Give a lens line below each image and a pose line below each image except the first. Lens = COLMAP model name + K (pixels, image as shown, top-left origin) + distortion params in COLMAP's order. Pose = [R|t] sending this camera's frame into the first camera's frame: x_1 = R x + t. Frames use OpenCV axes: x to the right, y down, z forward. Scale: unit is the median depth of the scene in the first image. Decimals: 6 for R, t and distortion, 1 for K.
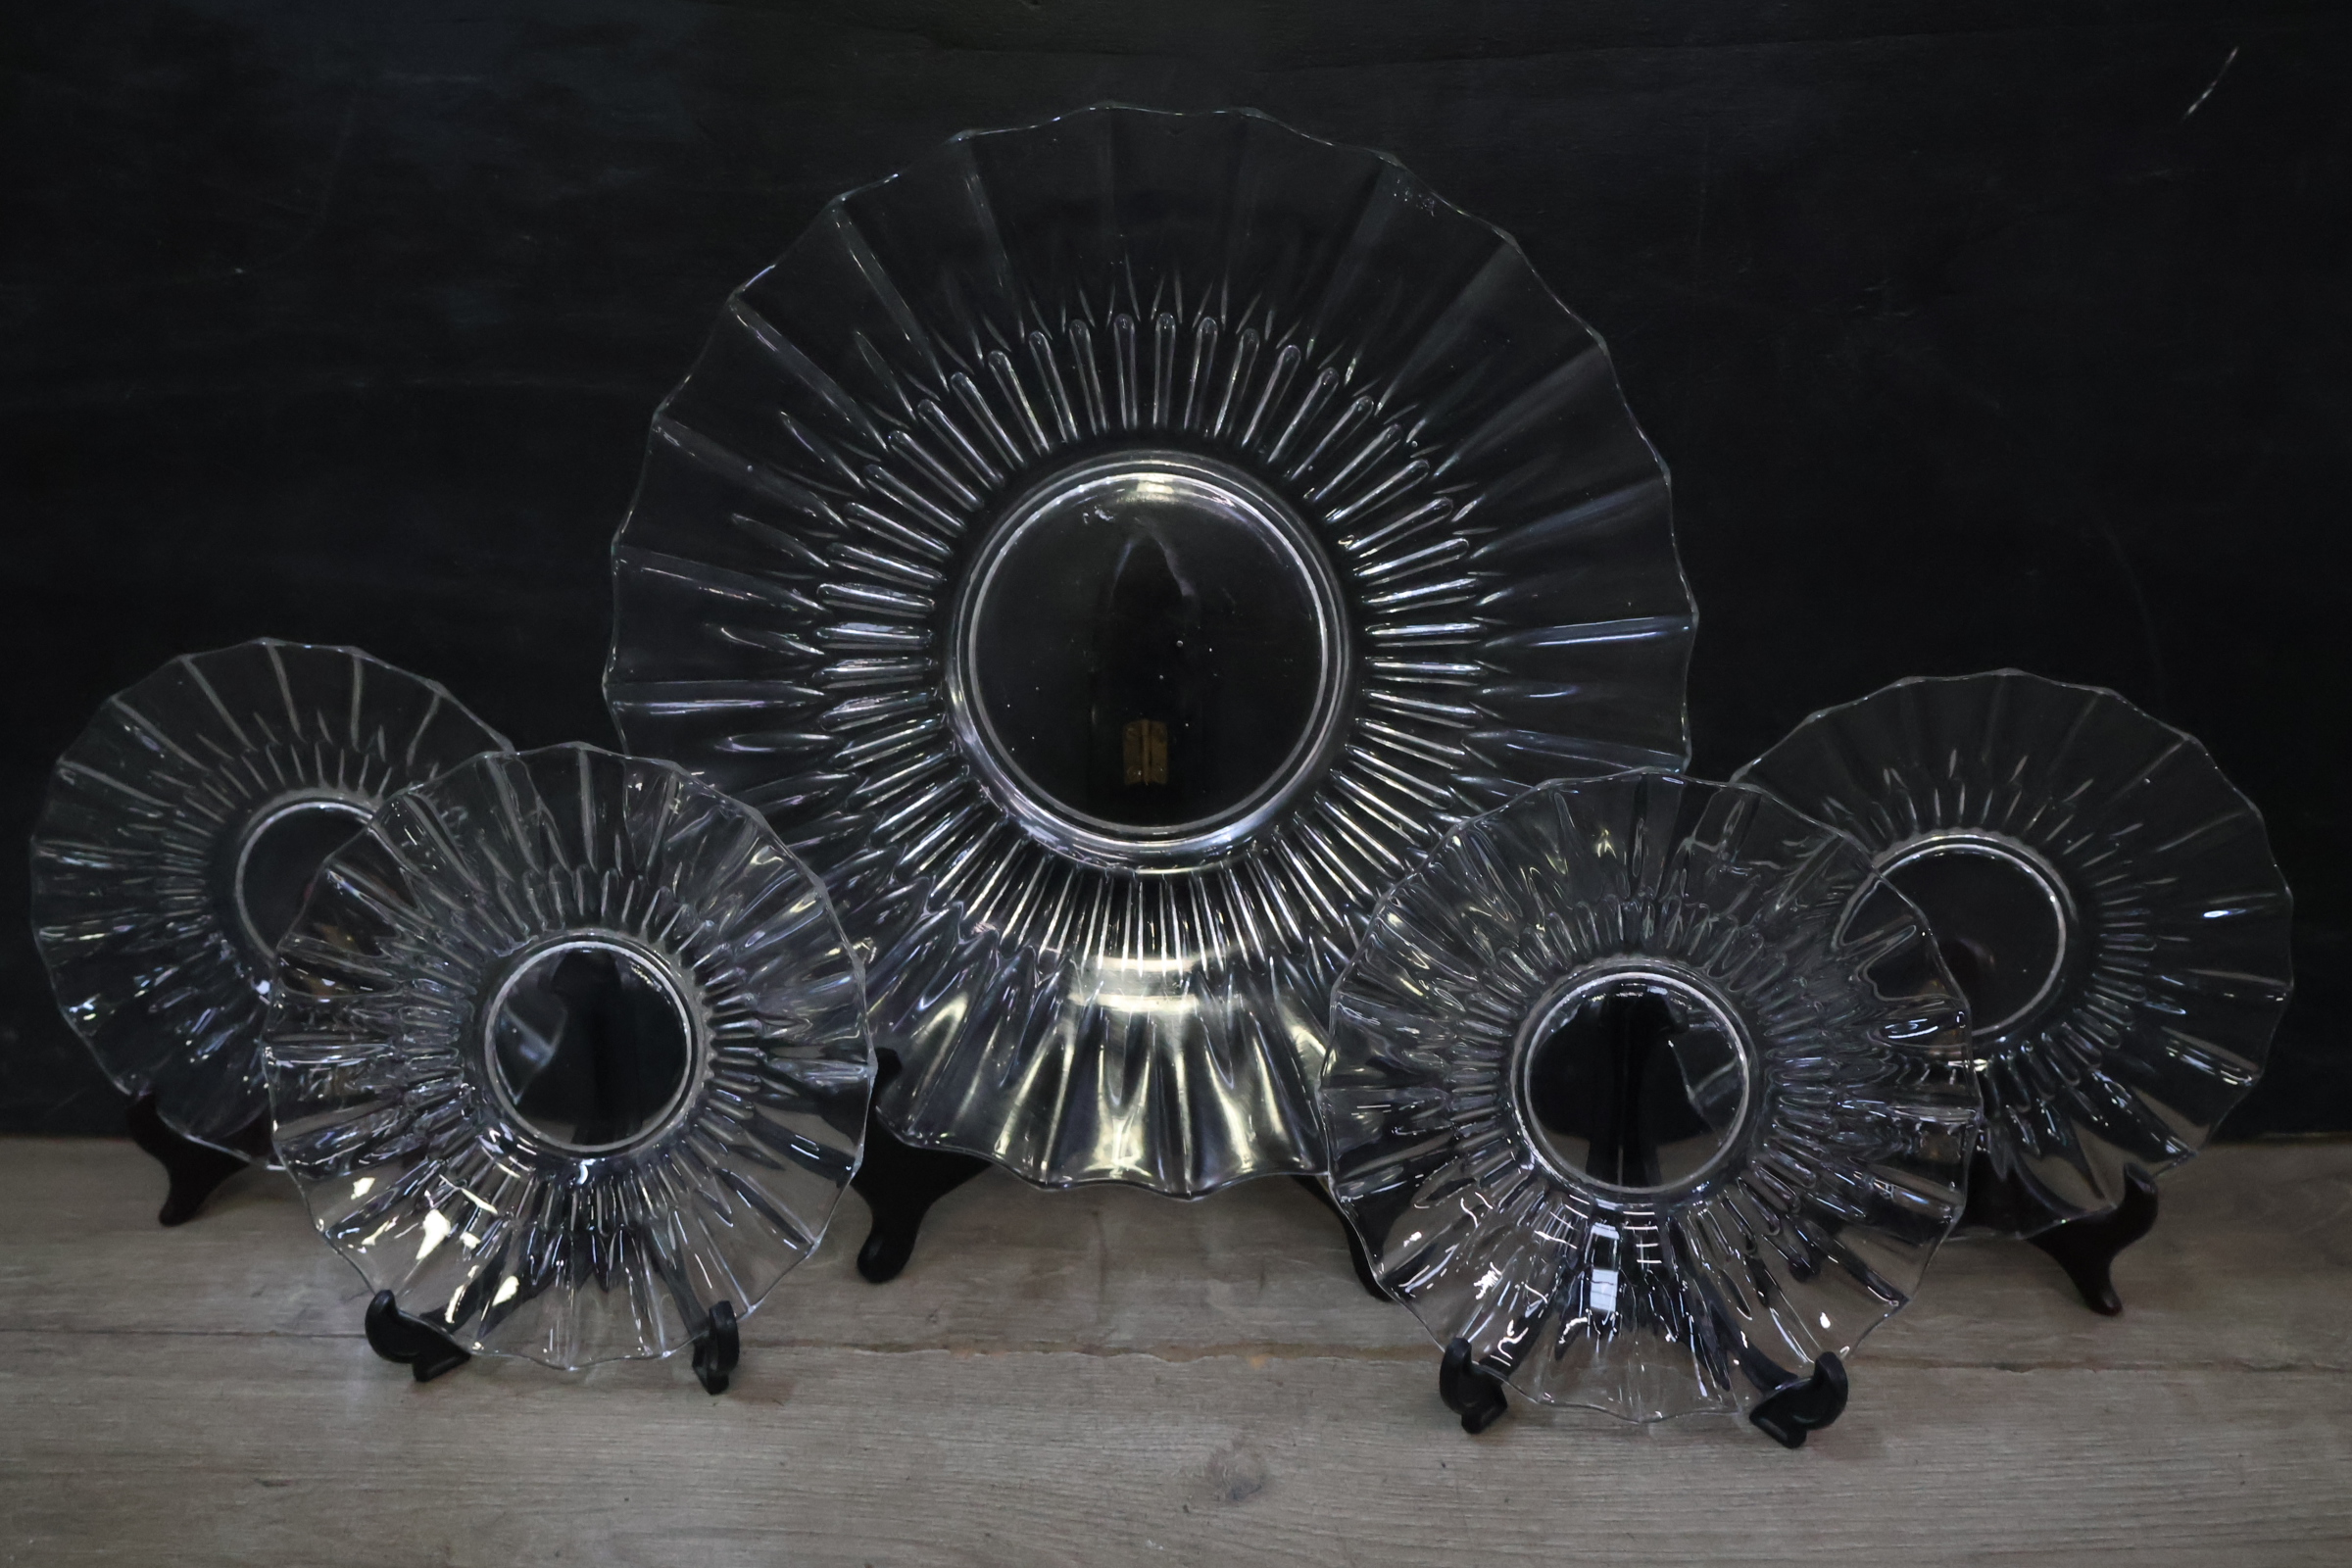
lens RADIAL K [[2258.1, 0, 1177.4], [0, 2258.1, 781.5], [0, 0, 1]] dist [0.015743, 0.000000]
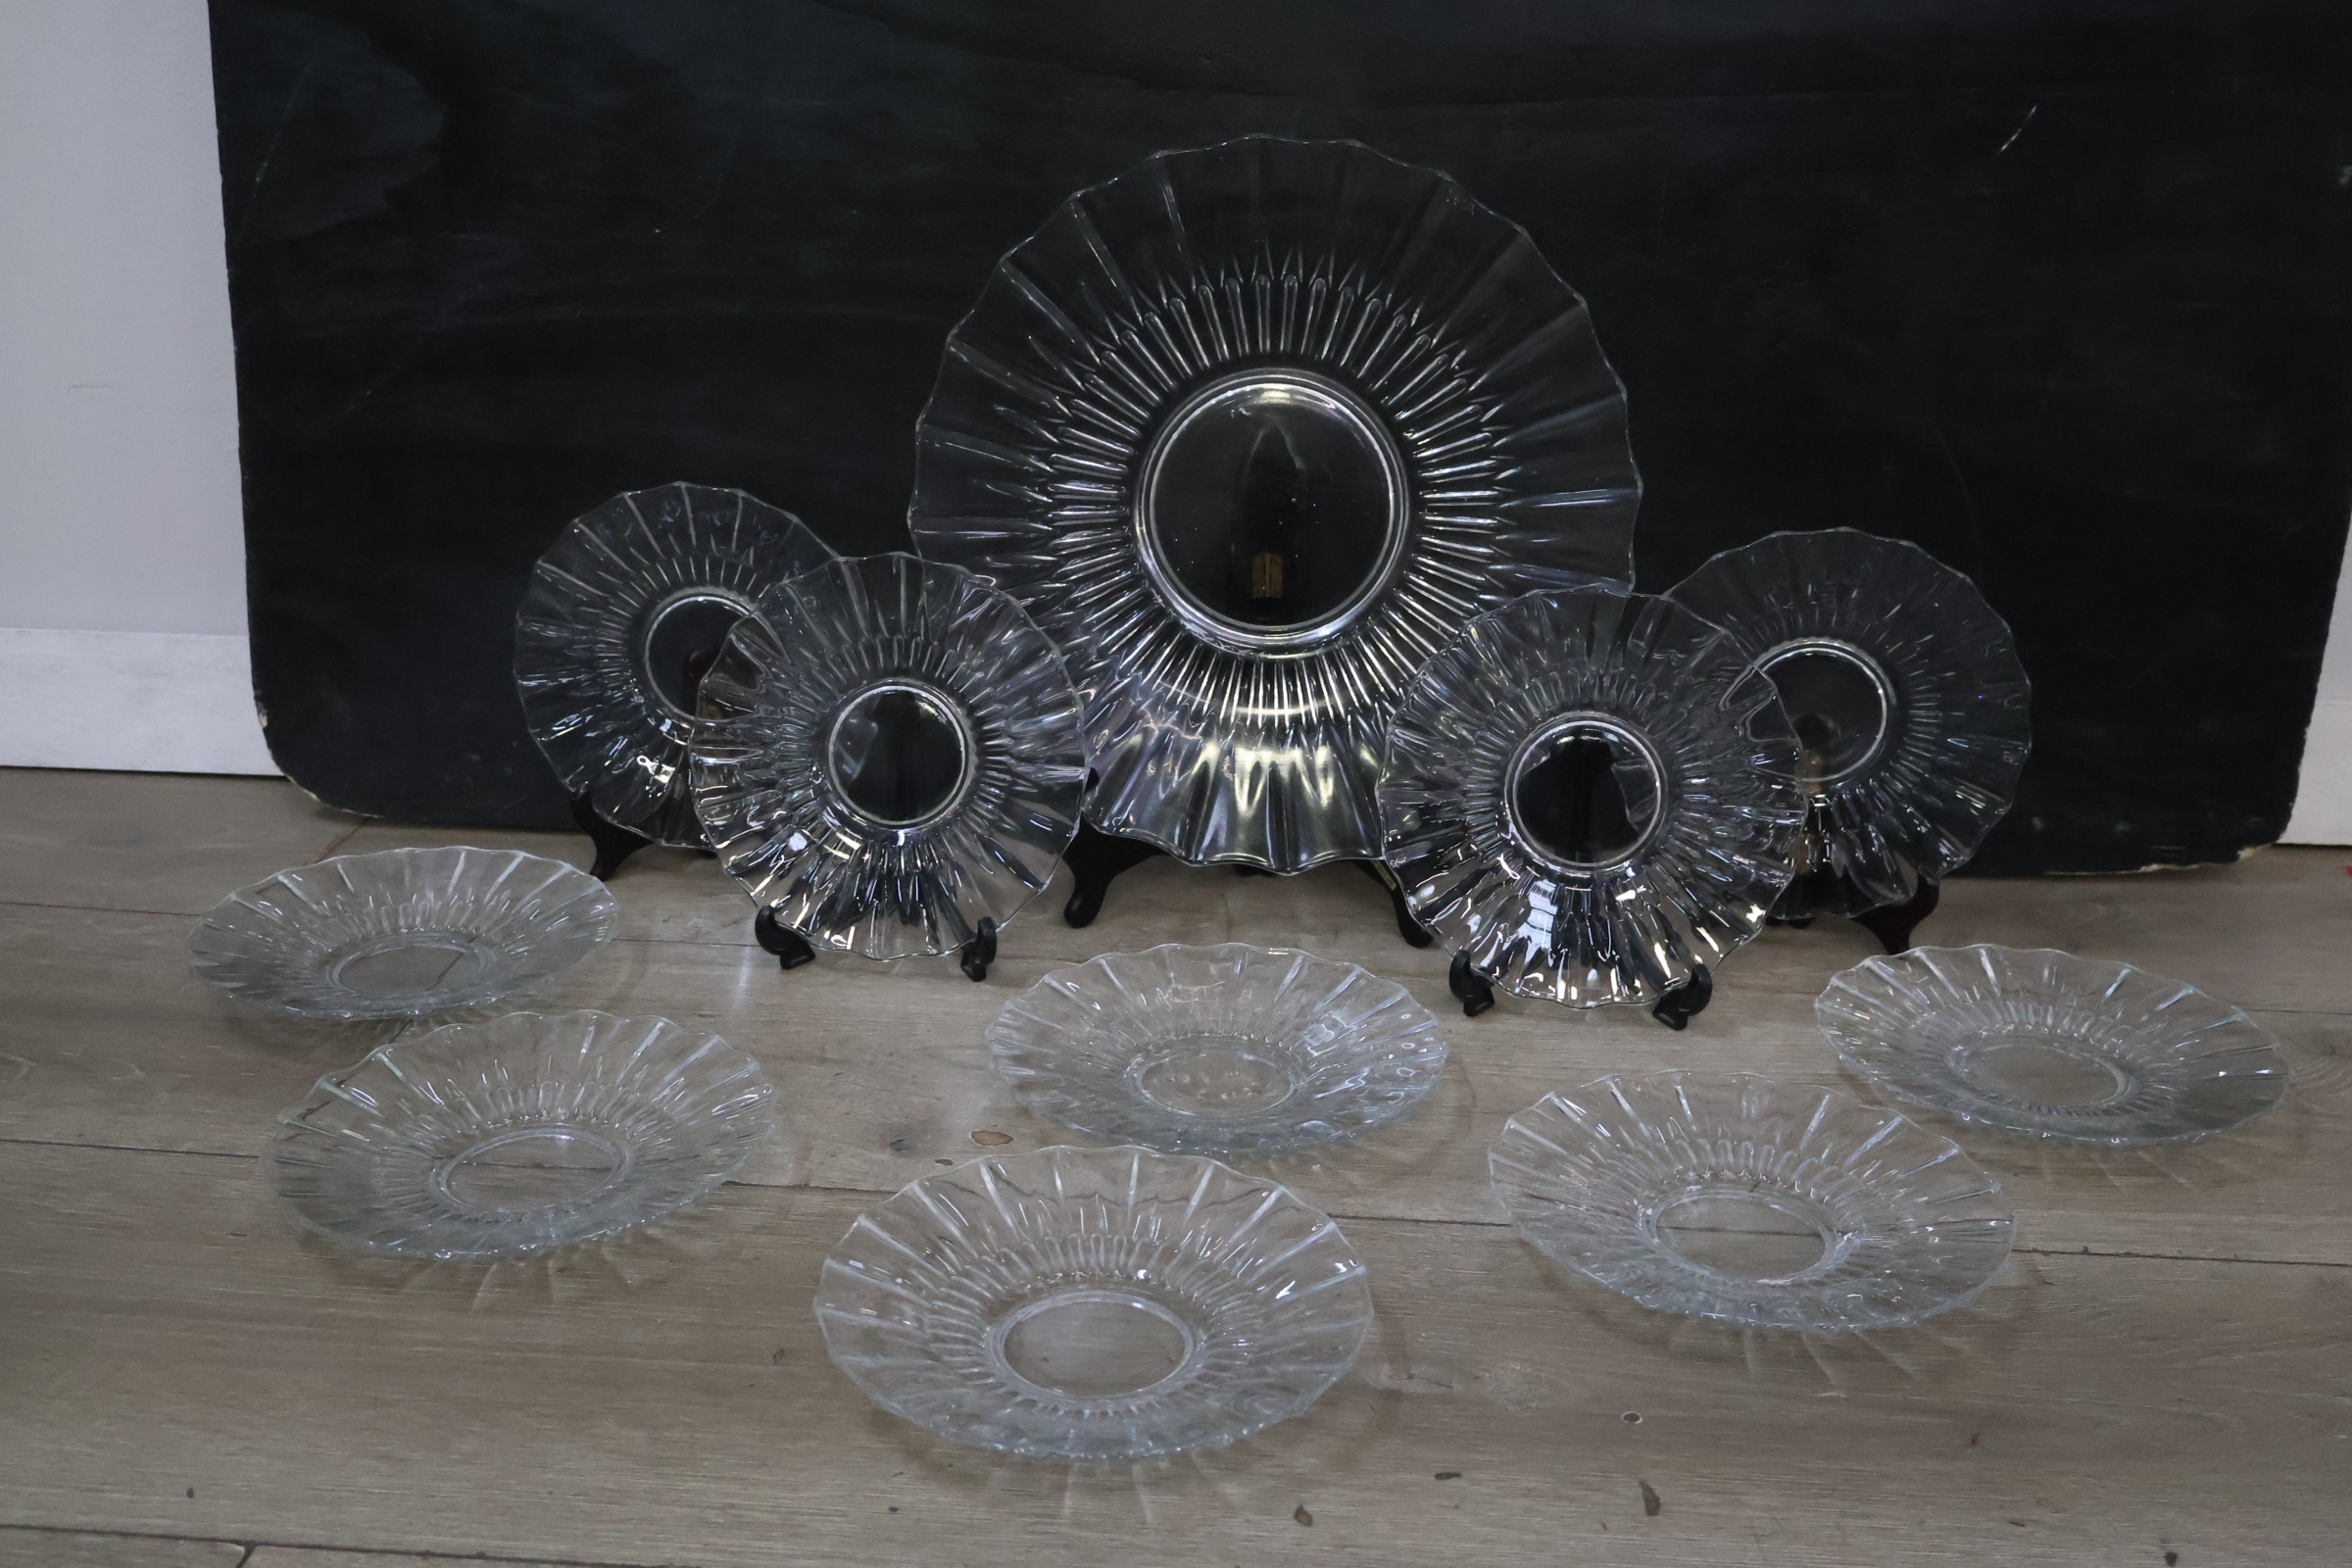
lens RADIAL K [[2258.1, 0, 1178.6], [0, 2258.1, 788.5], [0, 0, 1]] dist [0.015743, 0.000000]
pose [[0.998958, 0.029185, -0.035079, -0.017235], [-0.027658, 0.998681, 0.043263, 0.066924], [0.036295, -0.042248, 0.998448, -0.497497]]
